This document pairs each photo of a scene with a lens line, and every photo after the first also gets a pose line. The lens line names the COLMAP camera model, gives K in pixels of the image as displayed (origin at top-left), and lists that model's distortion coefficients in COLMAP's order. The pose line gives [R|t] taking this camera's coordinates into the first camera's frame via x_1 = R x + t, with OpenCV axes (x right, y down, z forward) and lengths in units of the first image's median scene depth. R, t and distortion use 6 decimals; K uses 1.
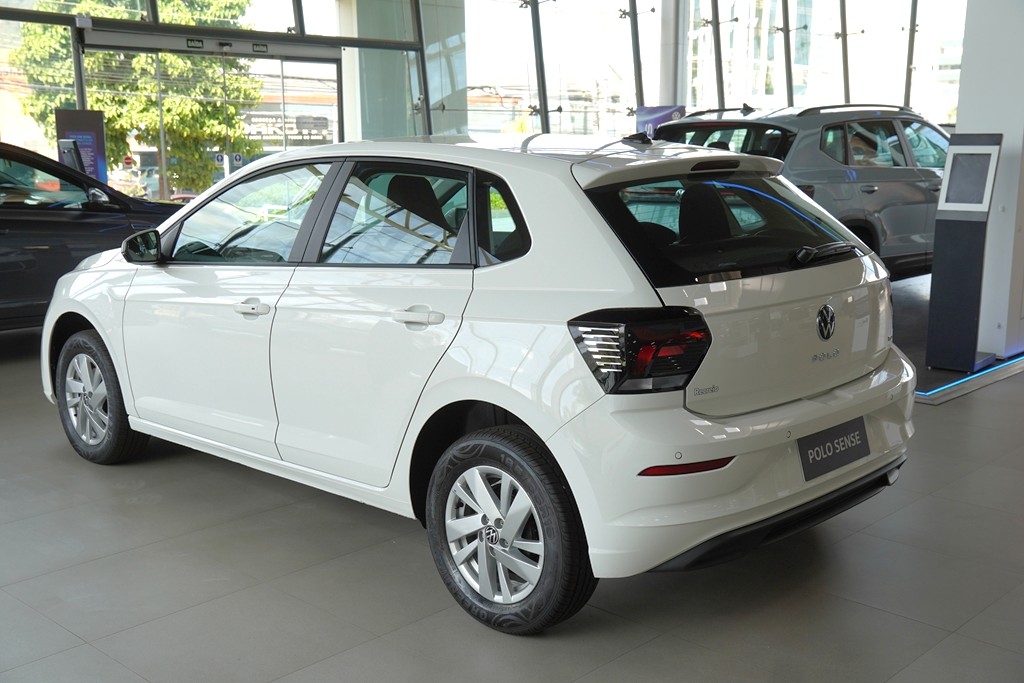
lens RADIAL K [[1110.7, 0, 512.0], [0, 1110.7, 341.5], [0, 0, 1]] dist [0.071525, 0.008248]
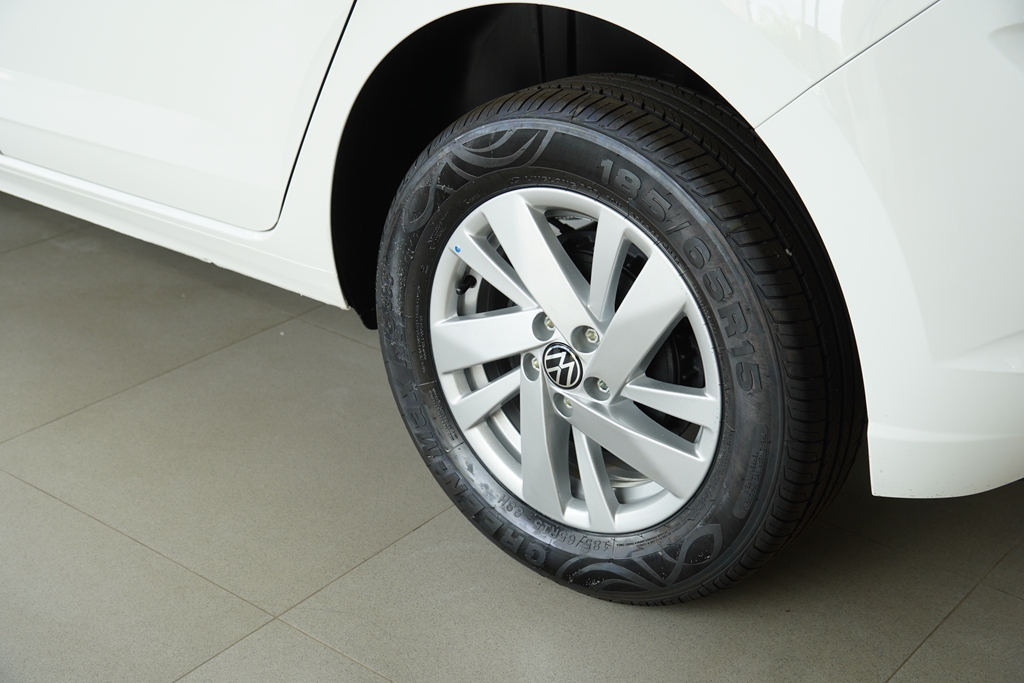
lens RADIAL K [[1489.6, 0, 512.0], [0, 1489.6, 341.5], [0, 0, 1]] dist [0.142250, 0.007069]
pose [[0.996842, -0.024193, 0.075635, -0.073107], [0.003578, 0.965179, 0.261564, 0.030968], [-0.079329, -0.260467, 0.962218, 0.503518]]
